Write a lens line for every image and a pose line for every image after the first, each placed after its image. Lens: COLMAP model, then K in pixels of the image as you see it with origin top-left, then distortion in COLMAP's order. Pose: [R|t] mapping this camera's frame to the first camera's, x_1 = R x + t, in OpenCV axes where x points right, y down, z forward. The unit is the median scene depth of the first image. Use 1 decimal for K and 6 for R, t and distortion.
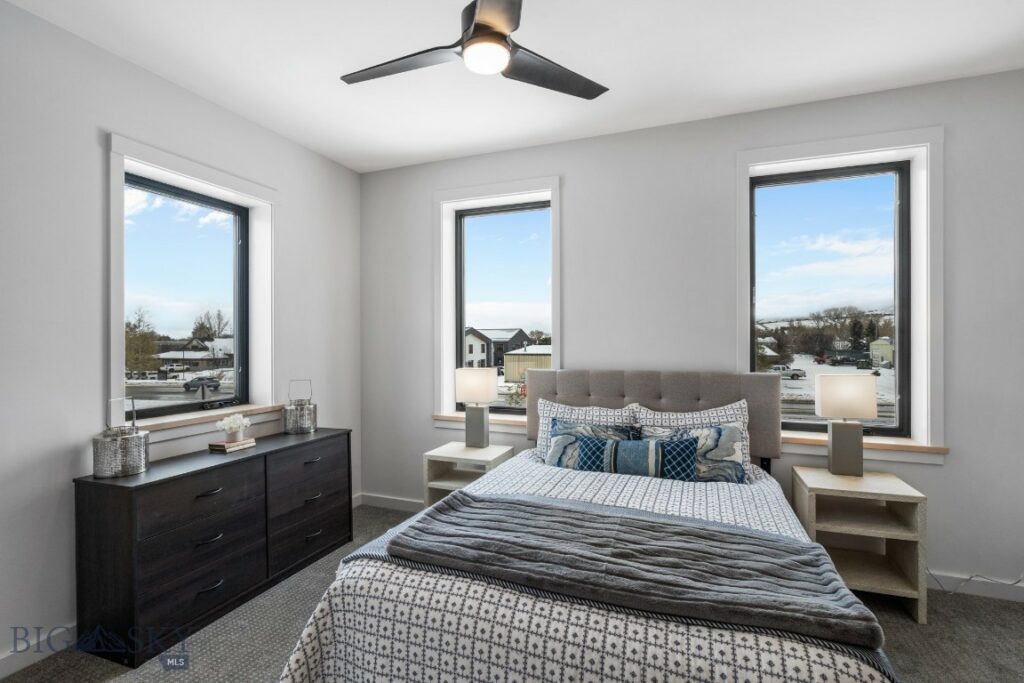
lens RADIAL K [[474.8, 0, 516.5], [0, 474.8, 352.5], [0, 0, 1]] dist [-0.000715, 0.000024]
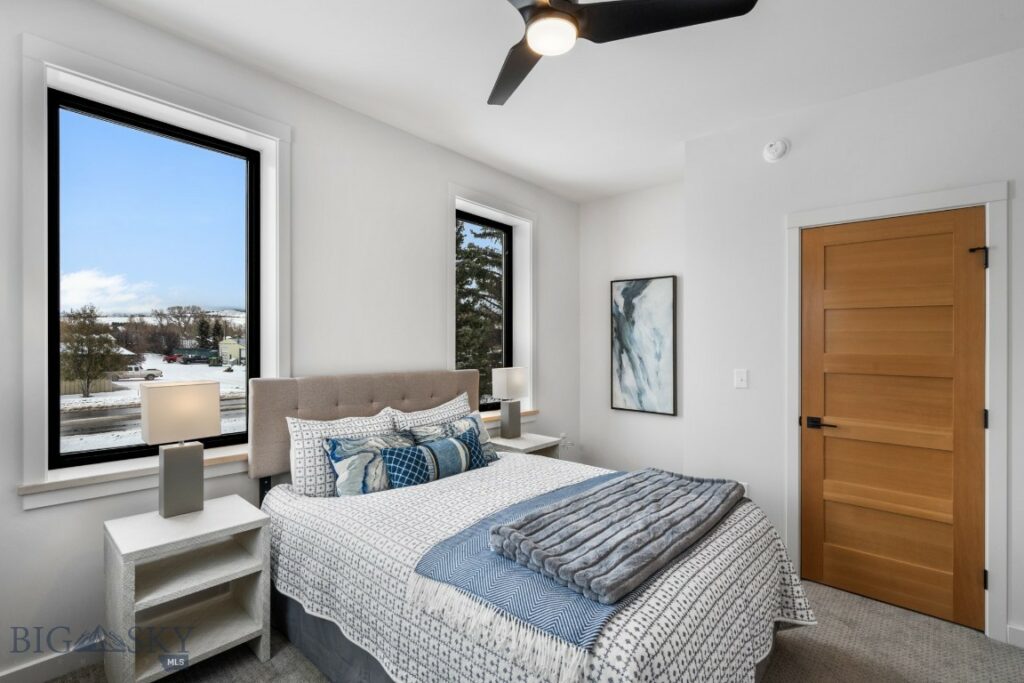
lens RADIAL K [[463.5, 0, 514.6], [0, 463.5, 349.2], [0, 0, 1]] dist [-0.002099, 0.000211]
pose [[0.345453, 0.001435, 0.938435, -0.558658], [0.001837, 0.999996, -0.002206, -0.007546], [-0.938434, 0.002486, 0.345449, 0.454932]]
